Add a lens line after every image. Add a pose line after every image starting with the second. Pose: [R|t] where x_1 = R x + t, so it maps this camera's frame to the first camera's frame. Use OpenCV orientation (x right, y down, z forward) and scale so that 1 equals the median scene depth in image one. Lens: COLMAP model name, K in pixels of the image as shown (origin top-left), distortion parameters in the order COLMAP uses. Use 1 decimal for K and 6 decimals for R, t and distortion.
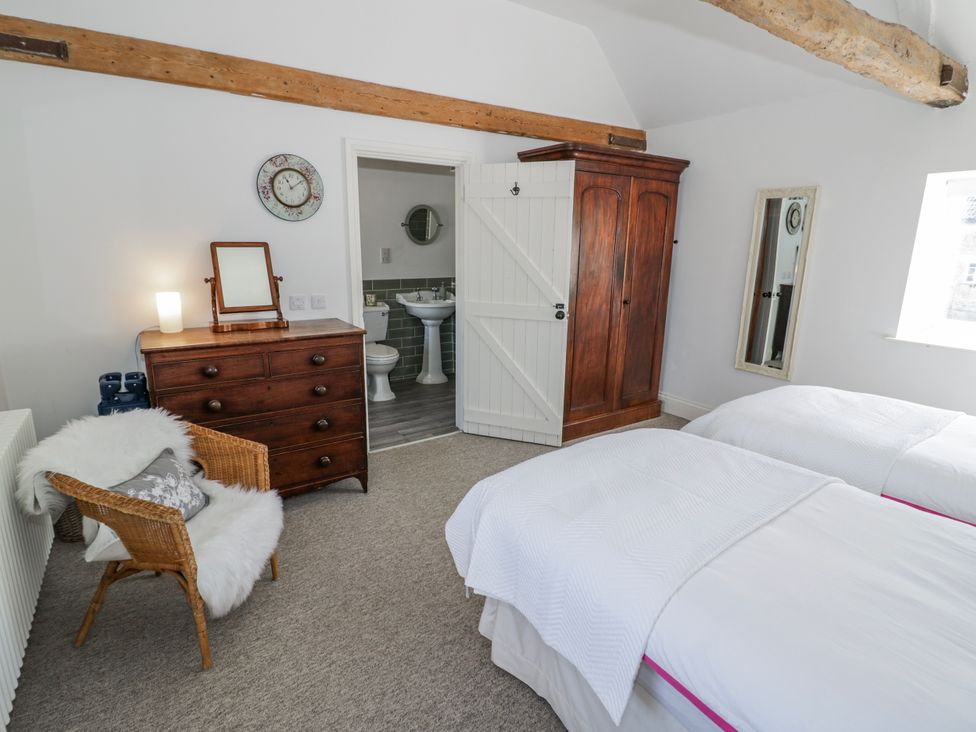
lens RADIAL K [[507.6, 0, 478.9], [0, 507.6, 361.8], [0, 0, 1]] dist [0.000305, -0.013427]
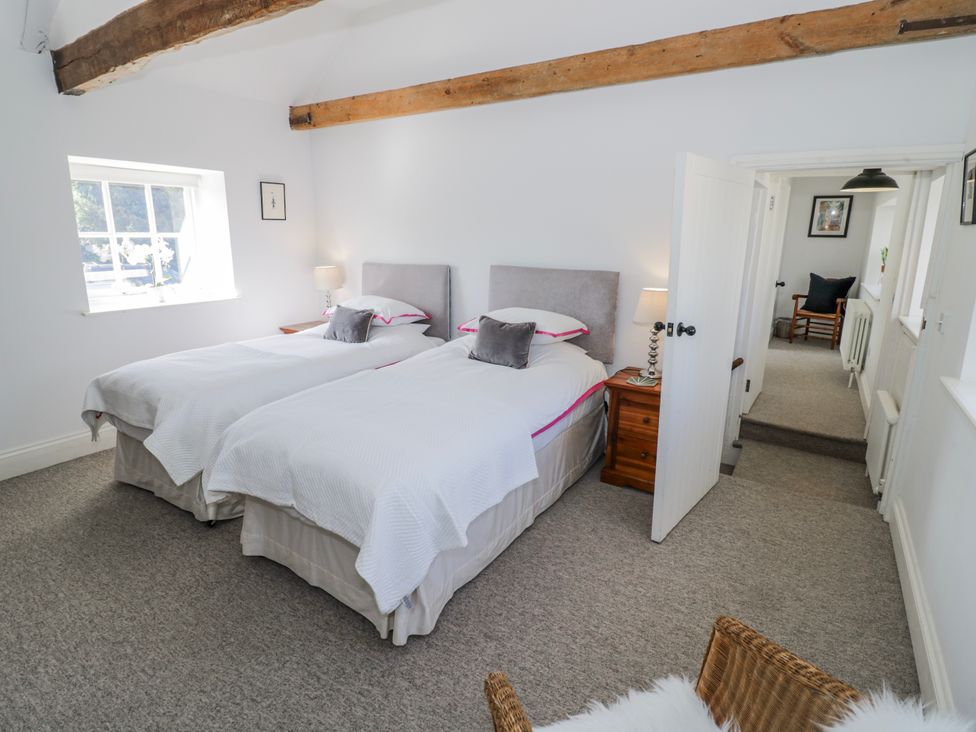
lens RADIAL K [[507.6, 0, 489.8], [0, 507.6, 368.7], [0, 0, 1]] dist [0.000305, -0.013427]
pose [[-0.407035, -0.246142, 0.879623, -0.479649], [0.190985, 0.918787, 0.345478, -0.144134], [-0.893223, 0.308617, -0.326969, 0.635121]]
